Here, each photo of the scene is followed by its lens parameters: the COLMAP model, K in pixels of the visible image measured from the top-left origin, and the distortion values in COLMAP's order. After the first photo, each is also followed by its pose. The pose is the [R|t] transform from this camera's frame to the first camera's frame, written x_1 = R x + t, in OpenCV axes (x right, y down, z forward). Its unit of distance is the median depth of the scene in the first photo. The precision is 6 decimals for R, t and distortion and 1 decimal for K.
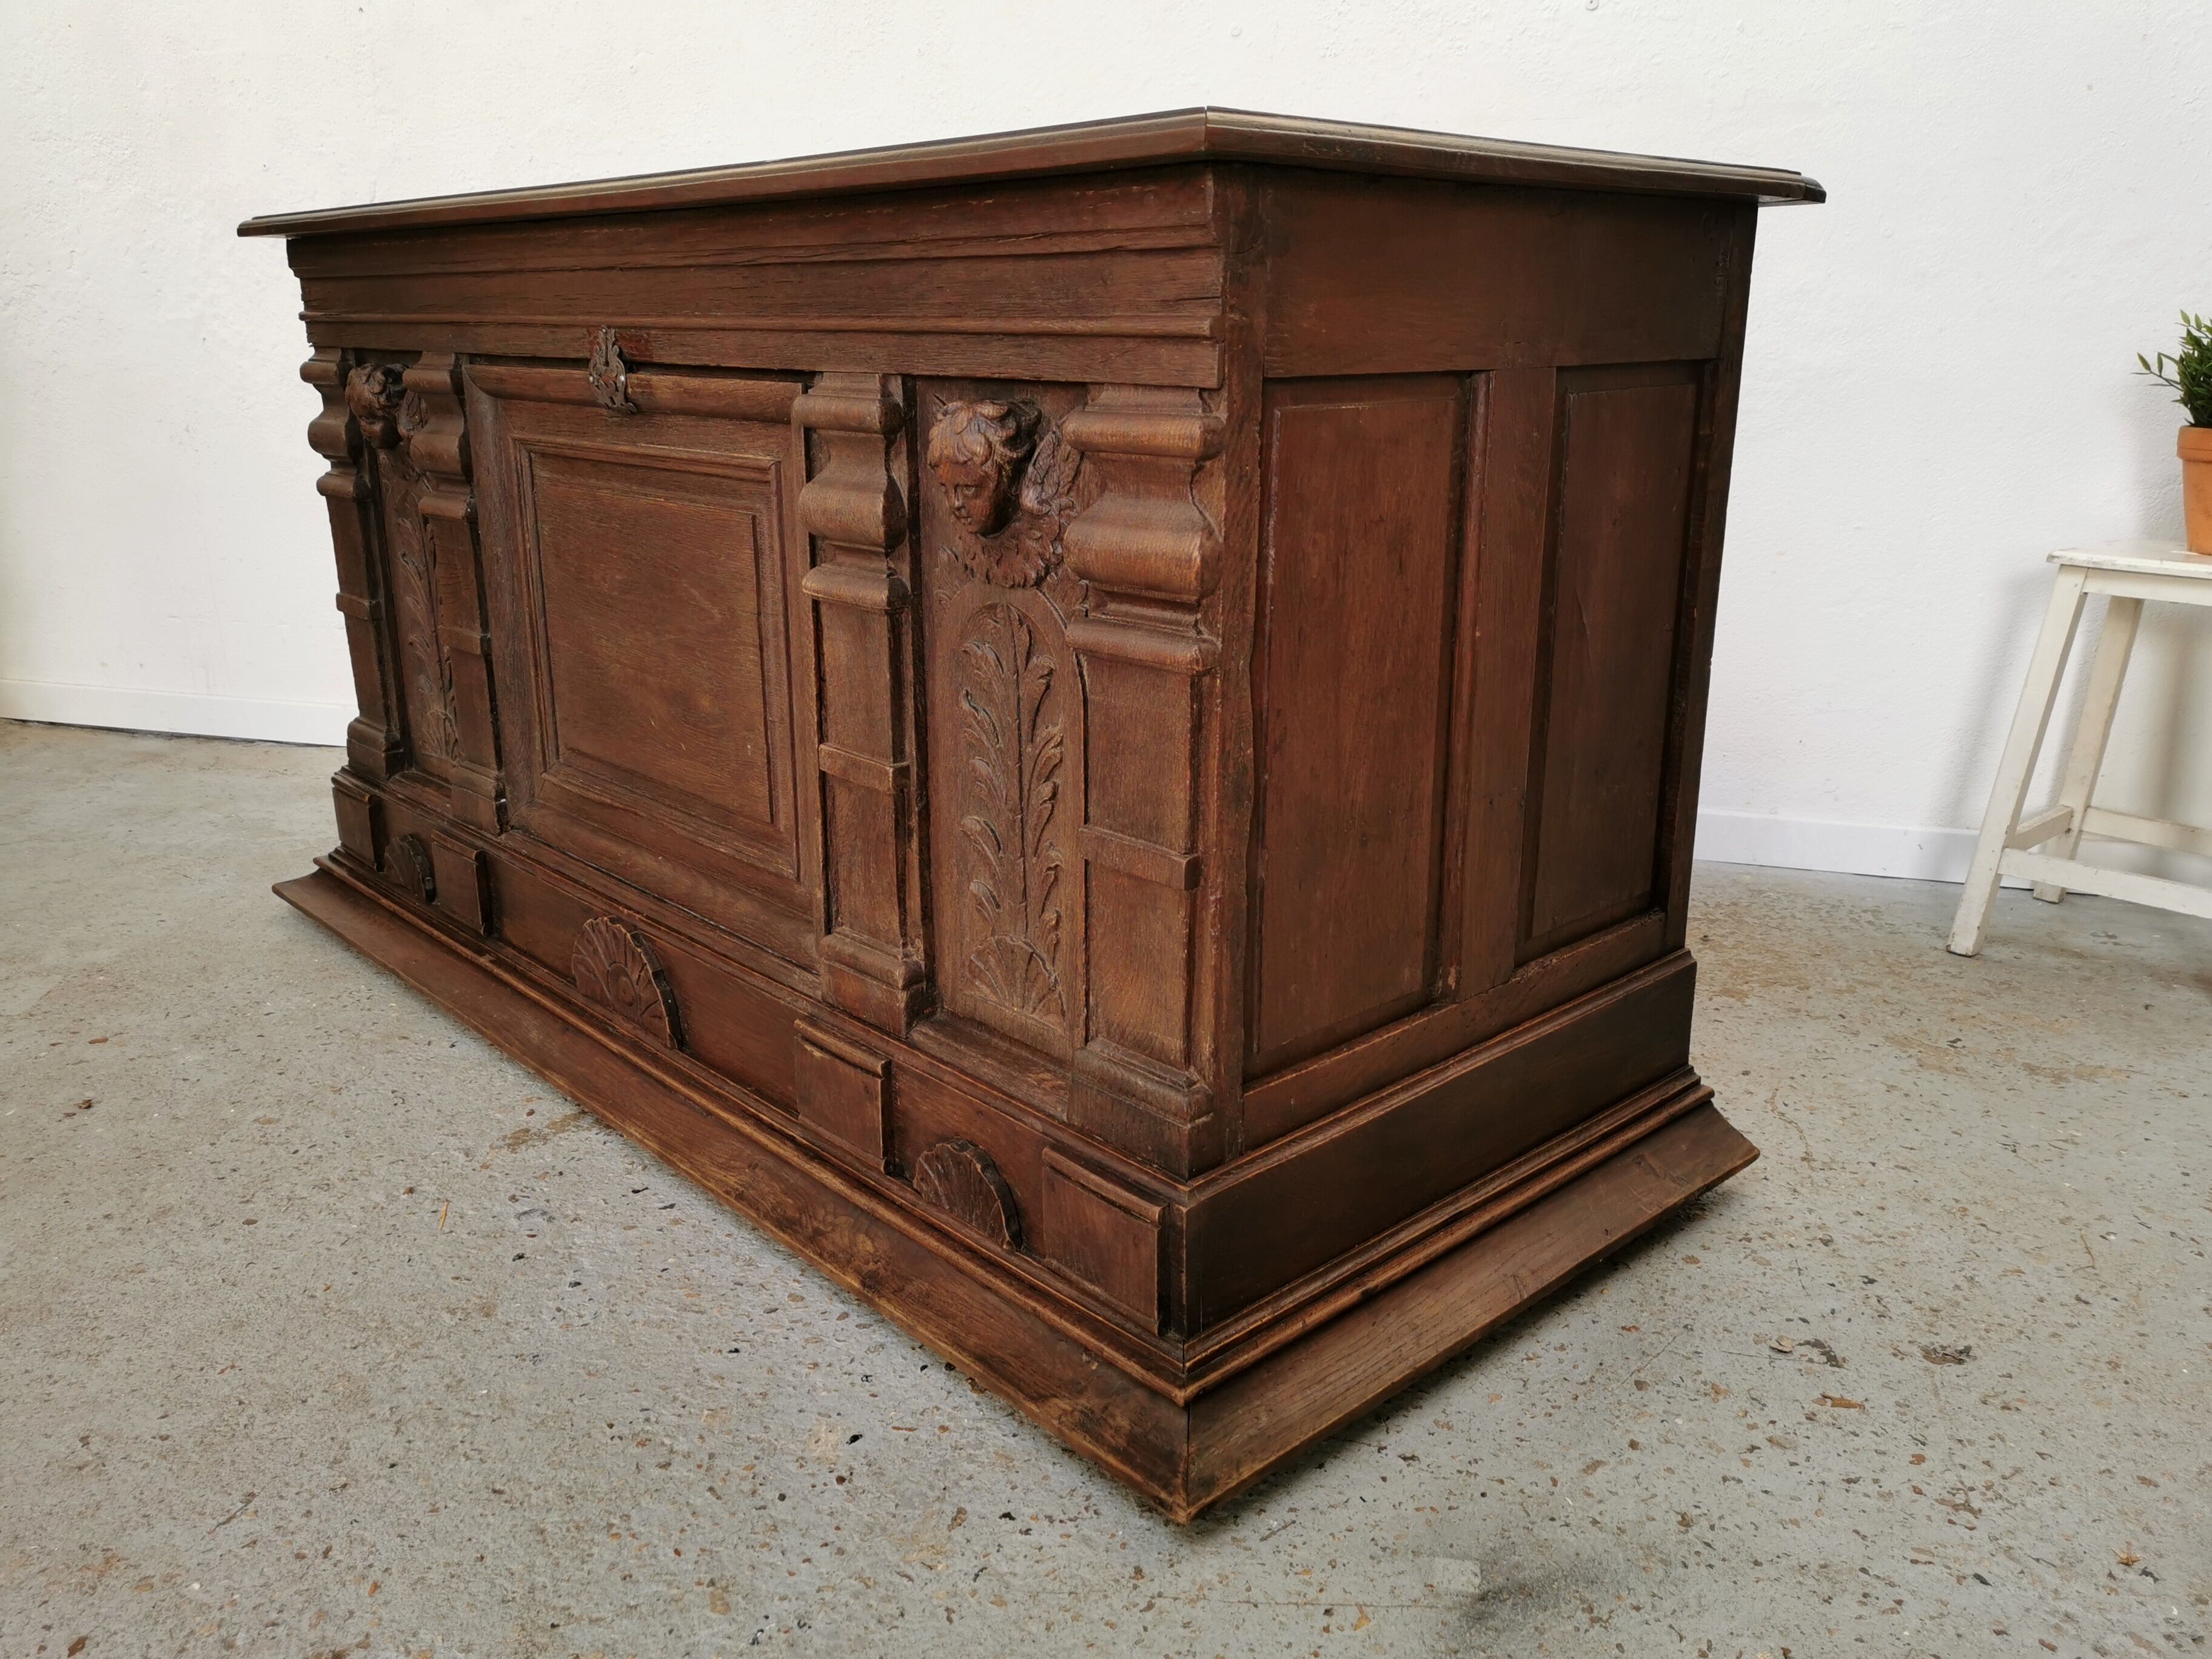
lens RADIAL K [[1711.2, 0, 1134.4], [0, 1711.2, 823.2], [0, 0, 1]] dist [0.056419, -0.055162]
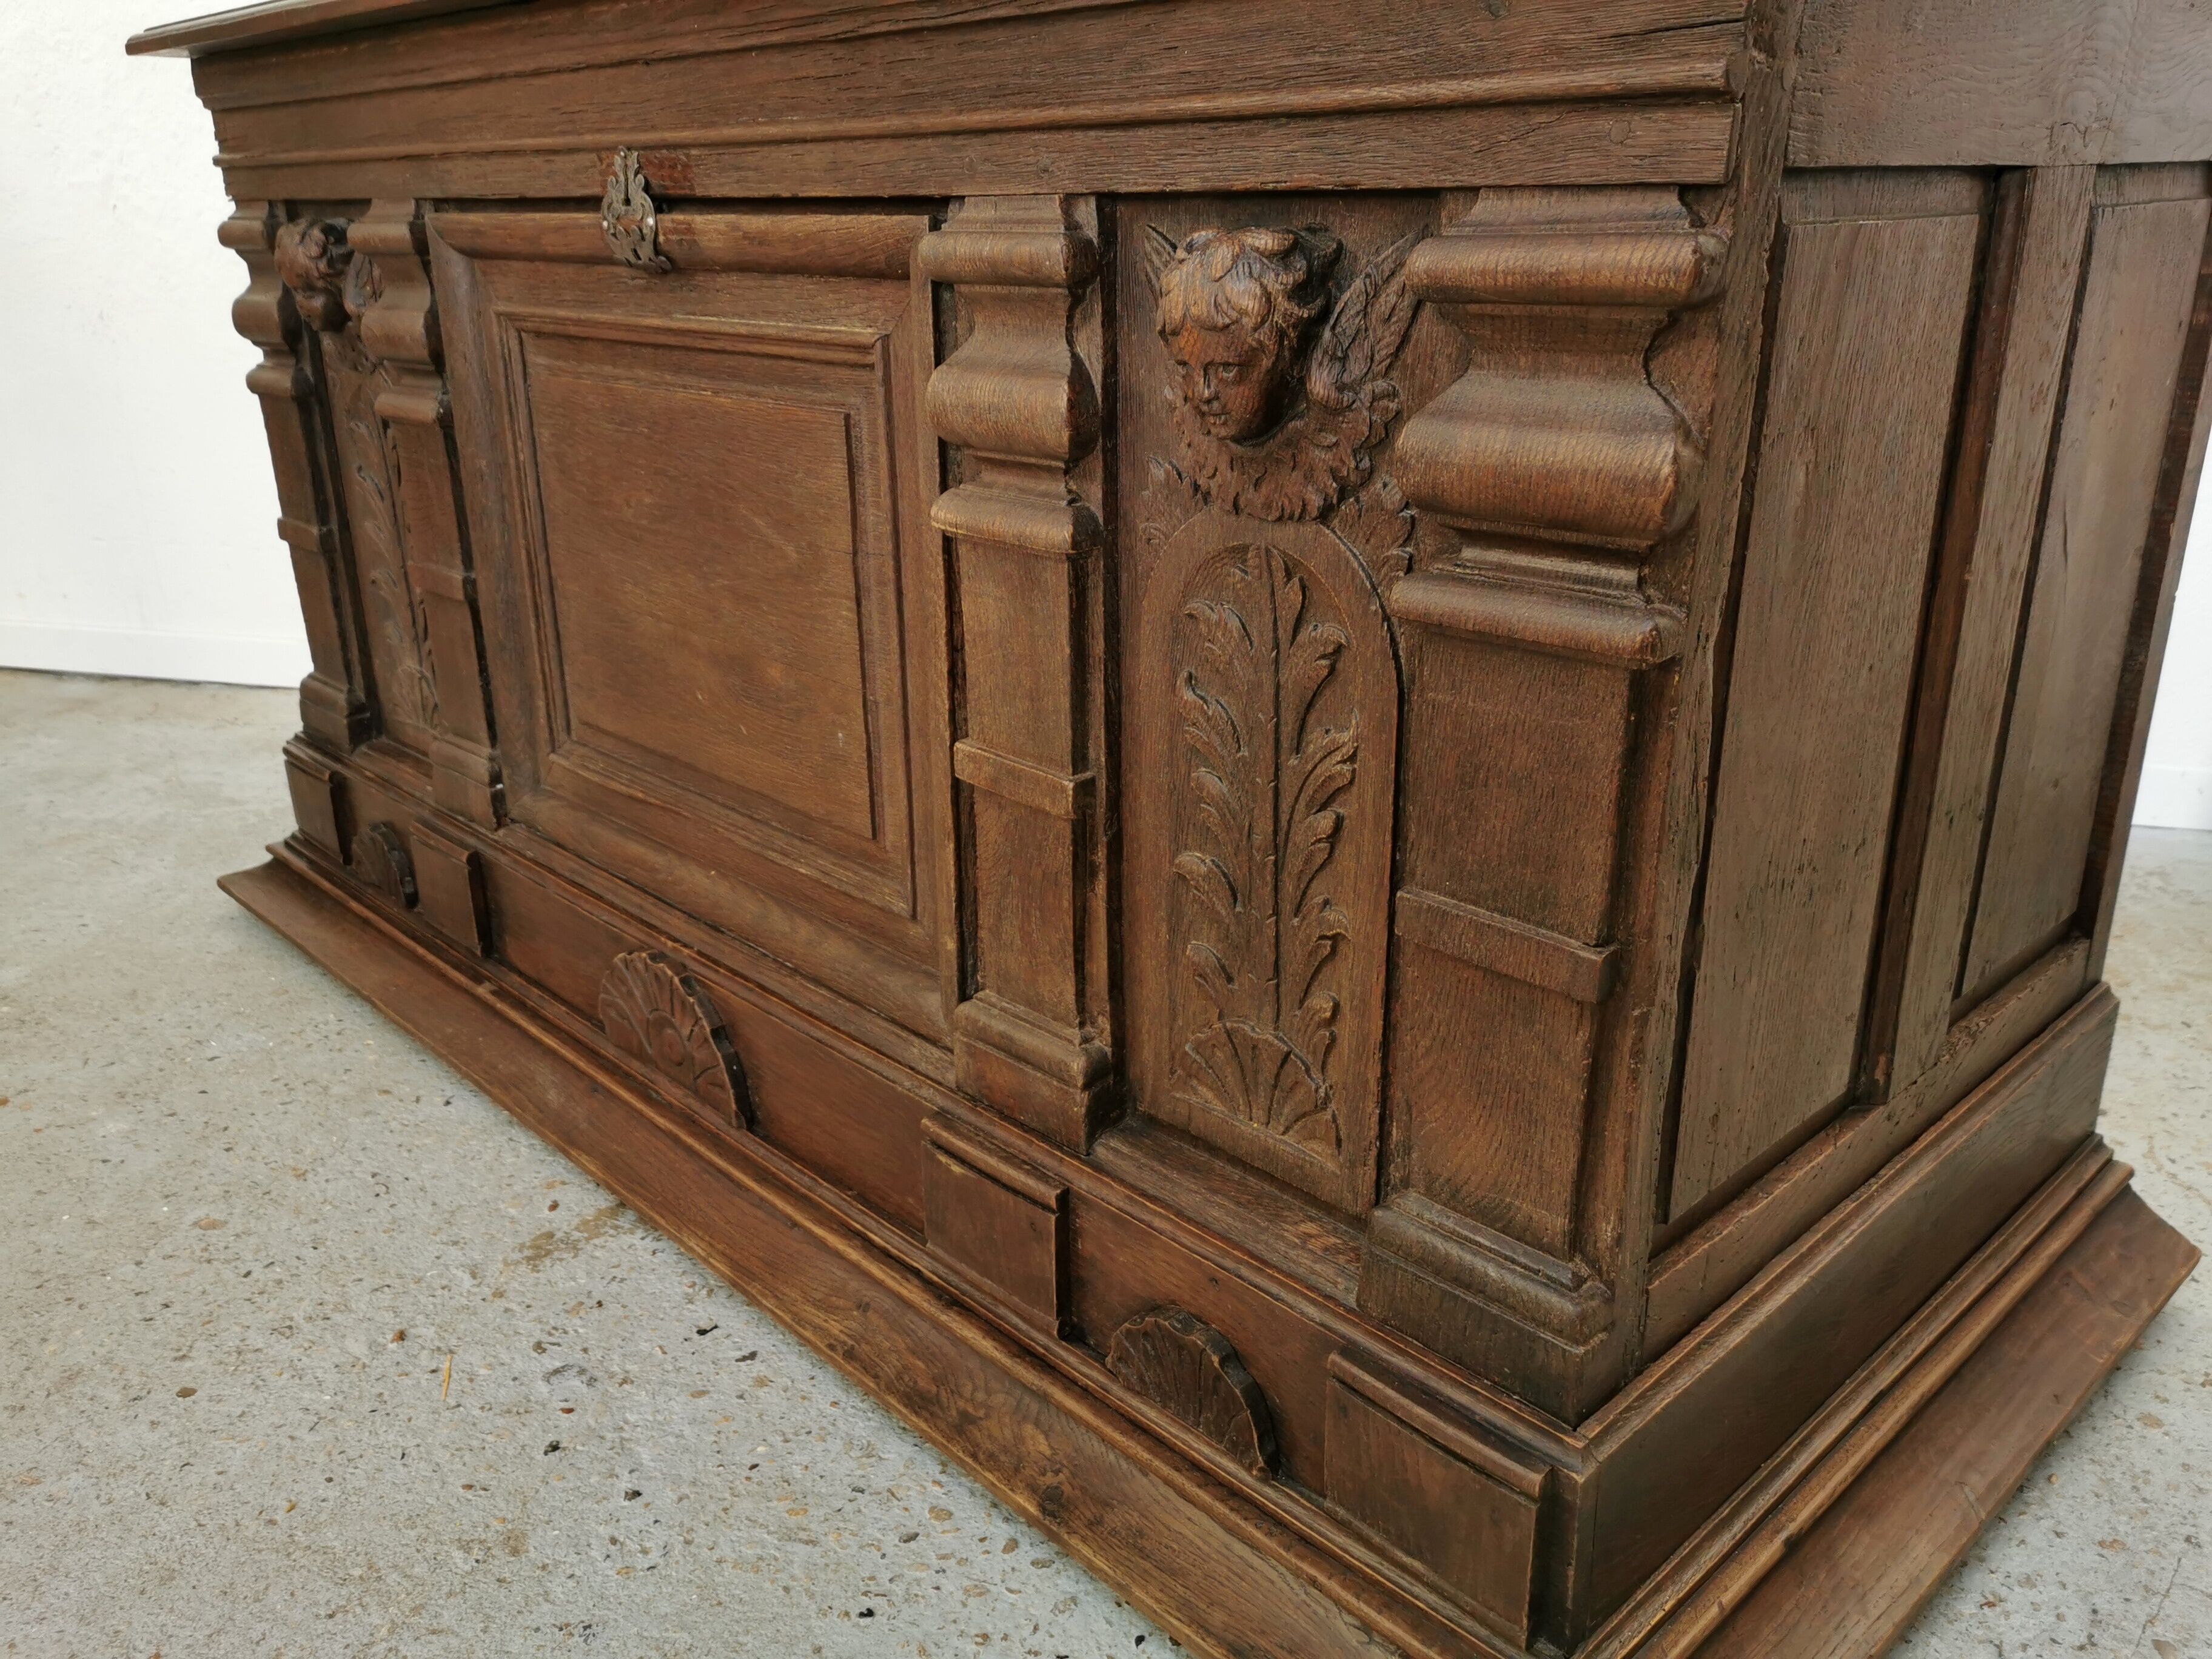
lens RADIAL K [[1711.2, 0, 1128.8], [0, 1711.2, 822.0], [0, 0, 1]] dist [0.056419, -0.055162]
pose [[0.999856, -0.015990, 0.005768, -0.114774], [0.015601, 0.997945, 0.062149, -0.055092], [-0.006750, -0.062050, 0.998050, 0.289675]]
